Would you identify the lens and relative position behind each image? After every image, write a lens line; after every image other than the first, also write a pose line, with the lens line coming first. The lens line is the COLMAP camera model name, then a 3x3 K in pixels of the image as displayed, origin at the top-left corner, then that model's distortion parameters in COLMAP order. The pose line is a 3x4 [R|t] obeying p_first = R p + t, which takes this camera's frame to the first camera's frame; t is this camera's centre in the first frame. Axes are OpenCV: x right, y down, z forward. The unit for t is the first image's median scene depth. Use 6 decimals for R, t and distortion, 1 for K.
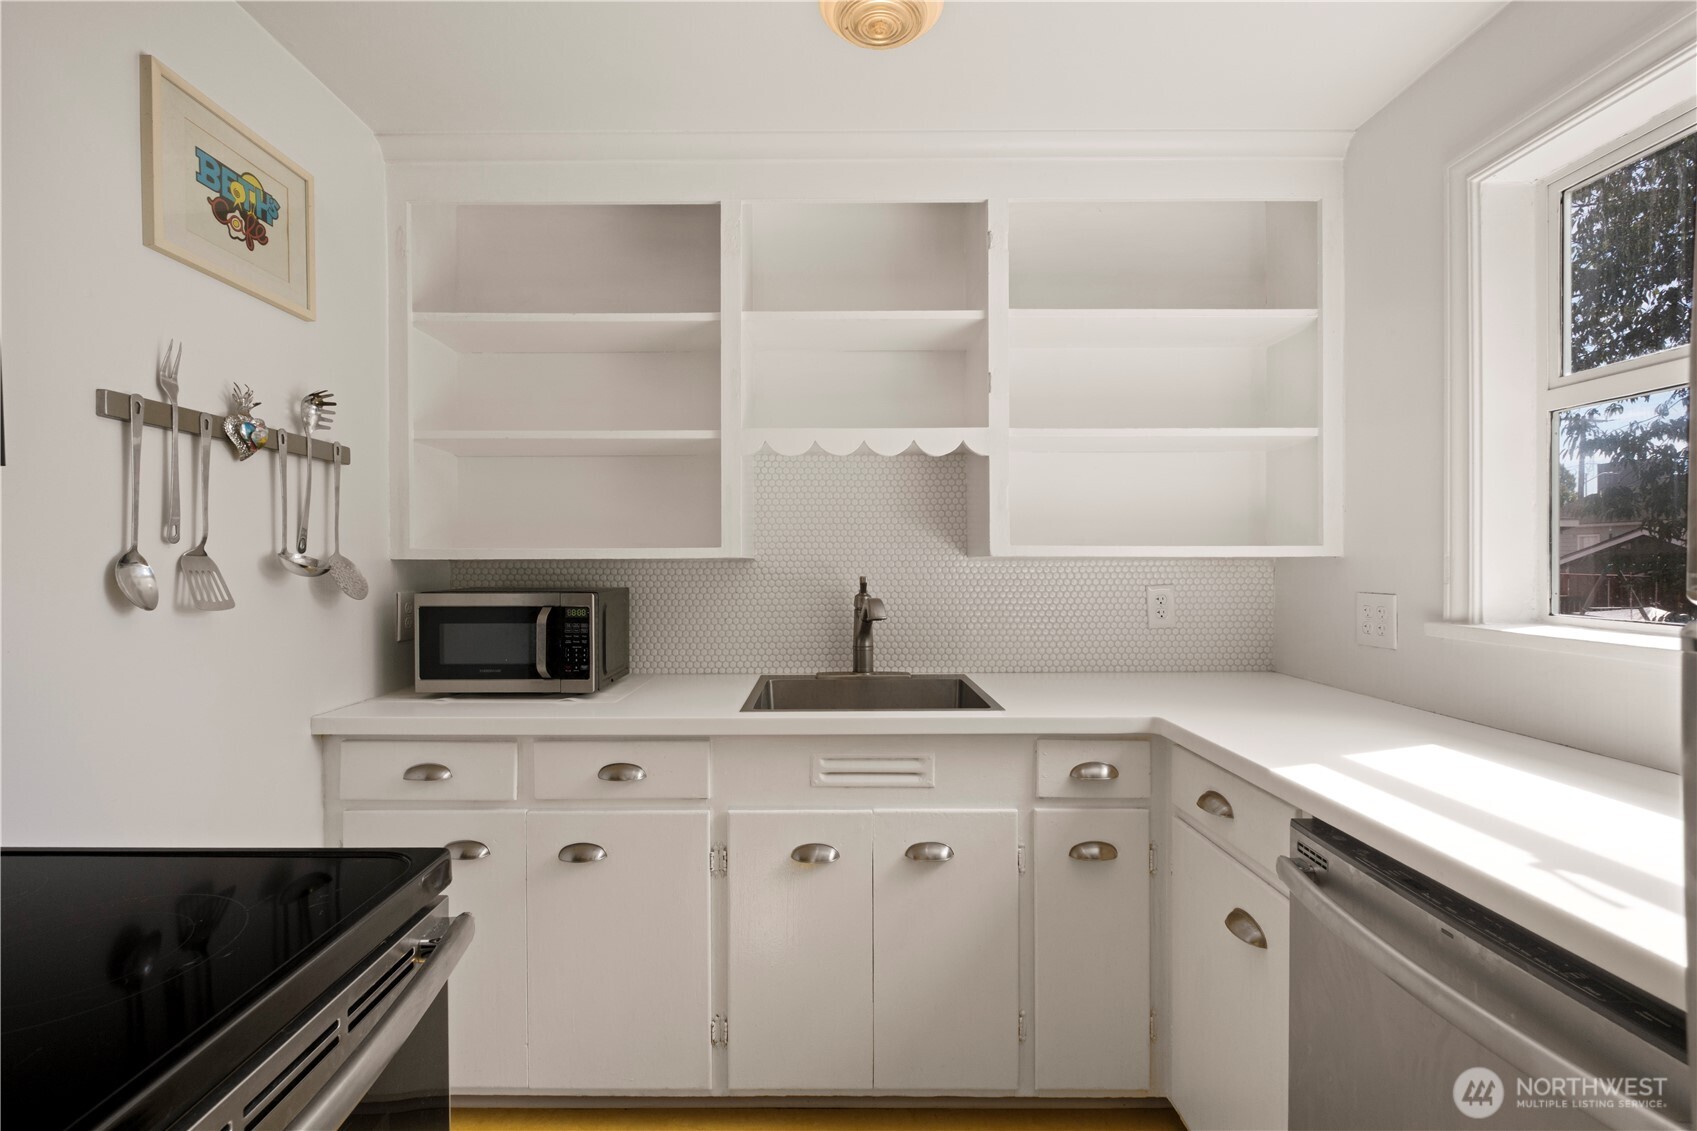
lens RADIAL K [[720.8, 0, 838.7], [0, 720.8, 556.7], [0, 0, 1]] dist [0.004740, -0.004188]
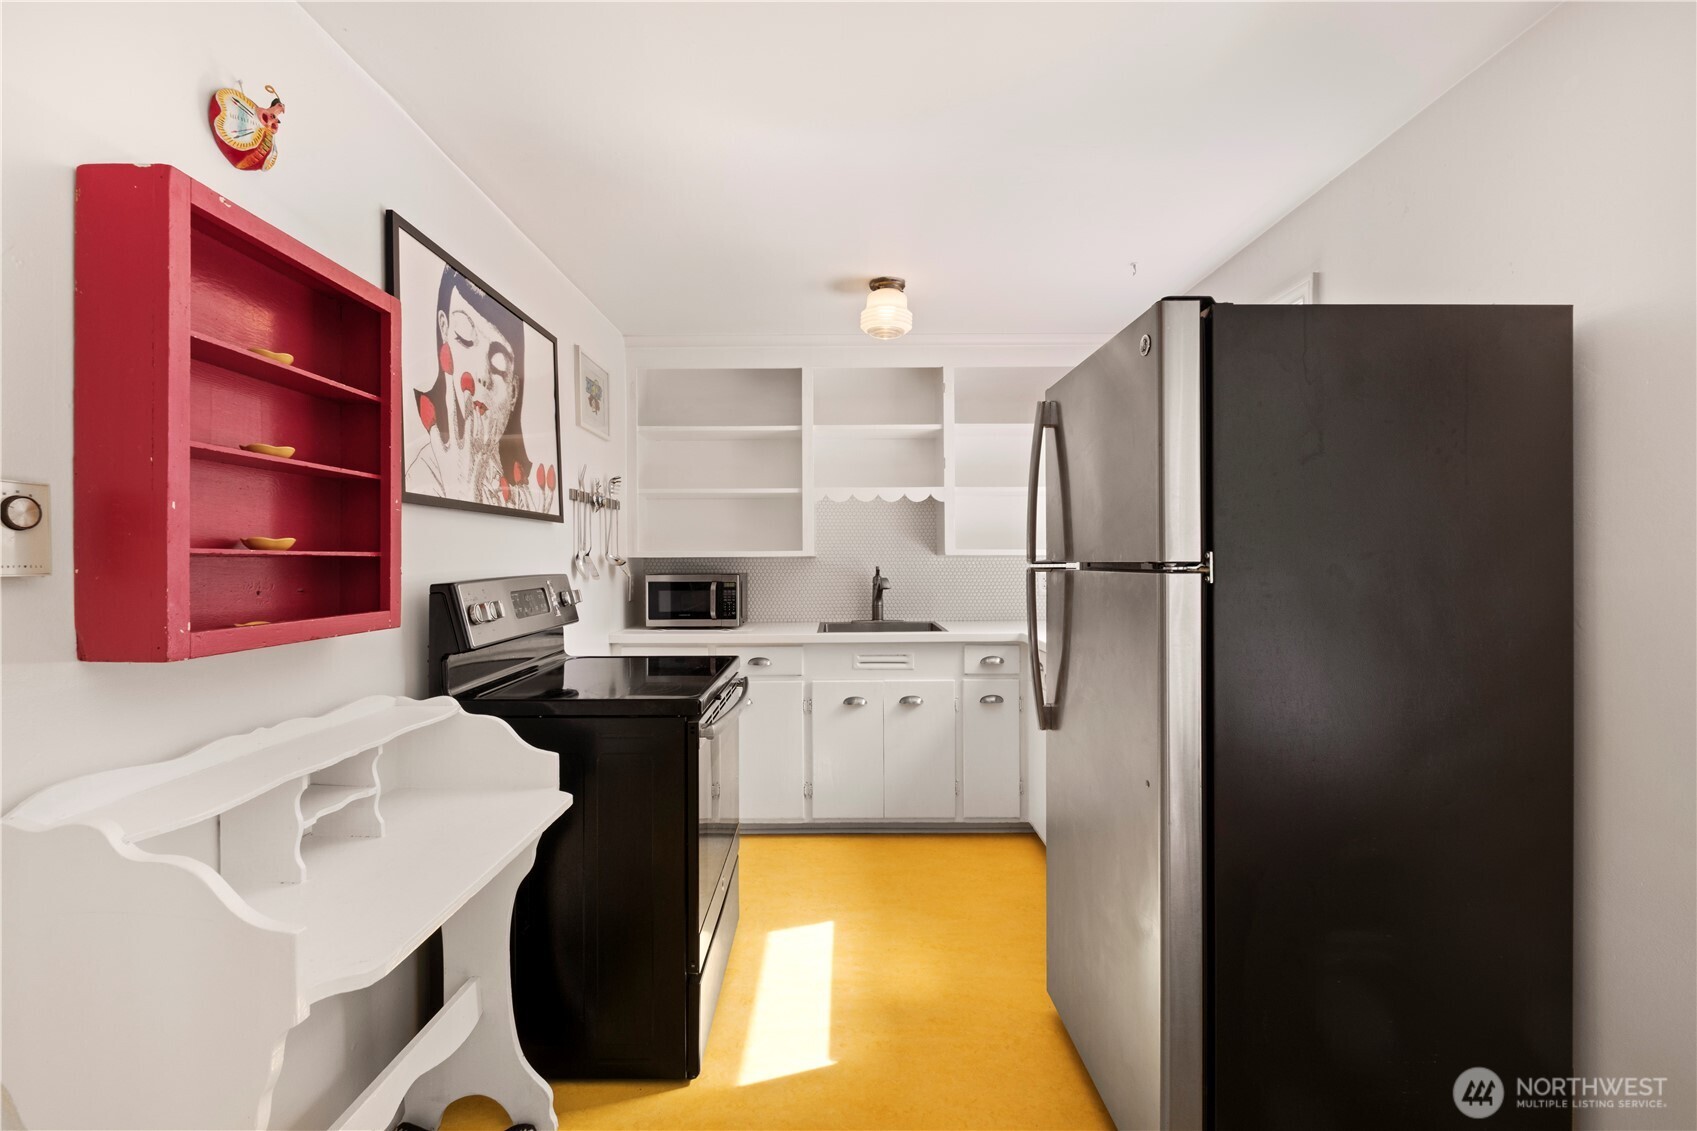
lens RADIAL K [[720.8, 0, 854.0], [0, 720.8, 566.1], [0, 0, 1]] dist [0.004740, -0.004188]
pose [[0.999944, -0.003358, 0.010046, -0.049954], [0.003208, 0.999883, 0.014939, -0.000051], [-0.010095, -0.014906, 0.999838, -0.926751]]
